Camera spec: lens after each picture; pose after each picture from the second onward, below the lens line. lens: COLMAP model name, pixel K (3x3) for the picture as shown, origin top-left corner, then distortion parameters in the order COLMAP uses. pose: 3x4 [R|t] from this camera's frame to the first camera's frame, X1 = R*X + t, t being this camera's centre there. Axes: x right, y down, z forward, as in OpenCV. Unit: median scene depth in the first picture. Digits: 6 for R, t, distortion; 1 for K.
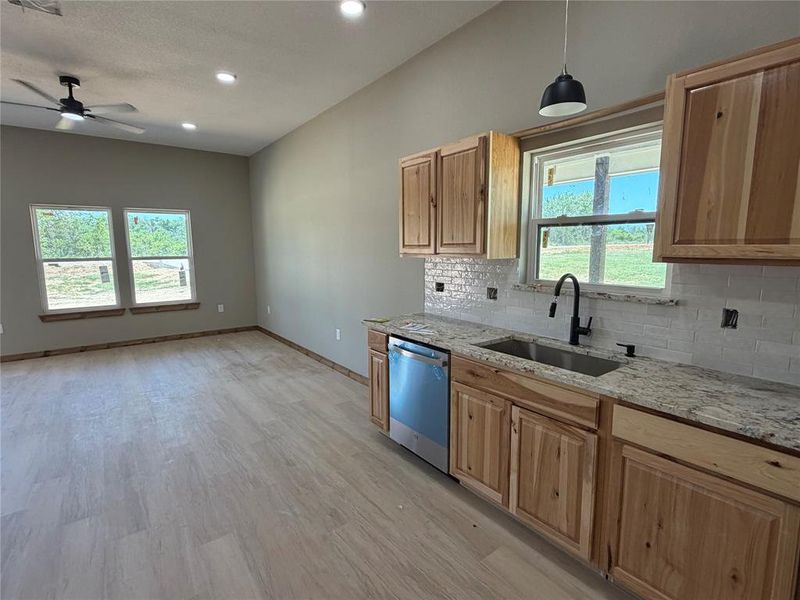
lens RADIAL K [[395.0, 0, 400.4], [0, 395.0, 301.7], [0, 0, 1]] dist [-0.002361, 0.000652]
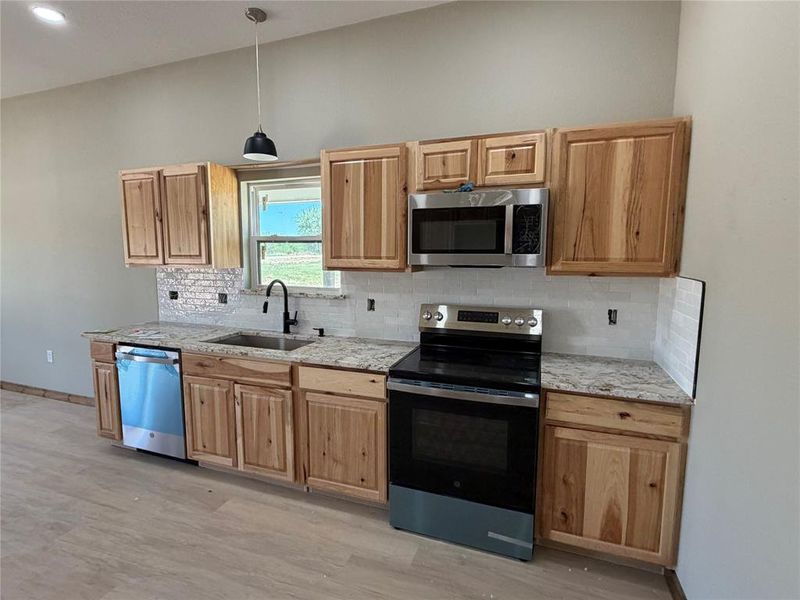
lens RADIAL K [[395.0, 0, 400.0], [0, 395.0, 300.5], [0, 0, 1]] dist [-0.002361, 0.000652]
pose [[0.837354, -0.050841, 0.544291, 0.048401], [0.063743, 0.997955, -0.004847, 0.032842], [-0.542932, 0.038754, 0.838882, -0.337444]]
